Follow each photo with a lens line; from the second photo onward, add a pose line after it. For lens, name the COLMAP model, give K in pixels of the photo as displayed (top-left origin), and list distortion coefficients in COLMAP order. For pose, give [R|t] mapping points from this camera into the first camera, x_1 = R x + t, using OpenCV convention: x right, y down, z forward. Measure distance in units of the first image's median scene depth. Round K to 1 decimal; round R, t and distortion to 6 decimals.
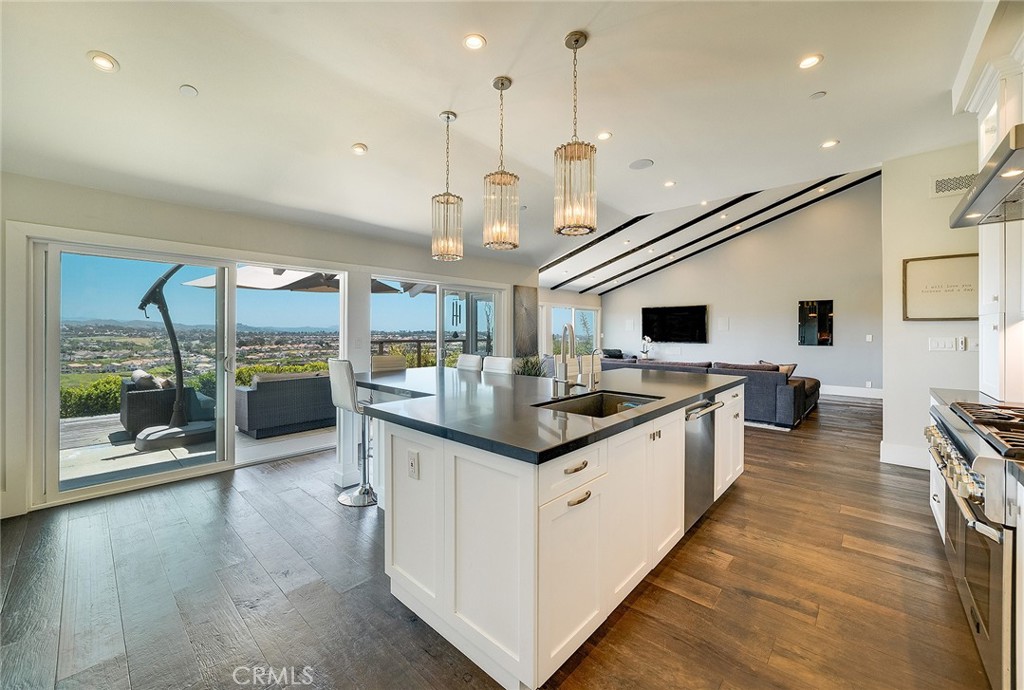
lens RADIAL K [[403.3, 0, 493.9], [0, 403.3, 336.2], [0, 0, 1]] dist [-0.015283, 0.000224]
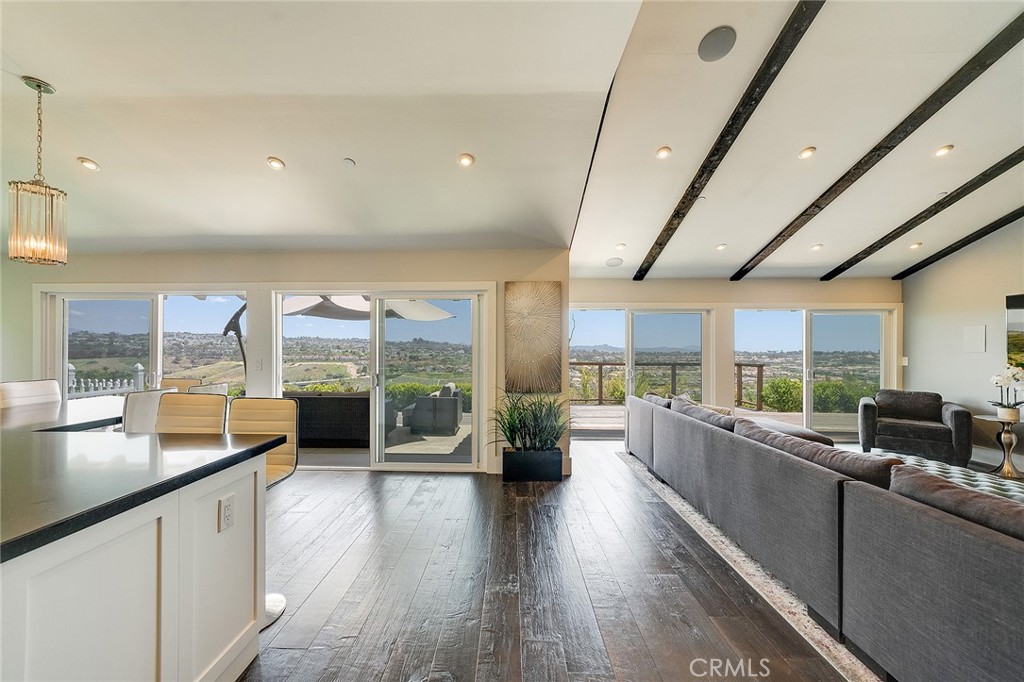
lens RADIAL K [[400.4, 0, 512.7], [0, 400.4, 343.3], [0, 0, 1]] dist [-0.007034, -0.000175]
pose [[0.659081, -0.013688, -0.751947, 1.068446], [-0.010853, 0.999557, -0.027709, -0.016443], [0.751993, 0.026423, 0.658641, 1.121280]]
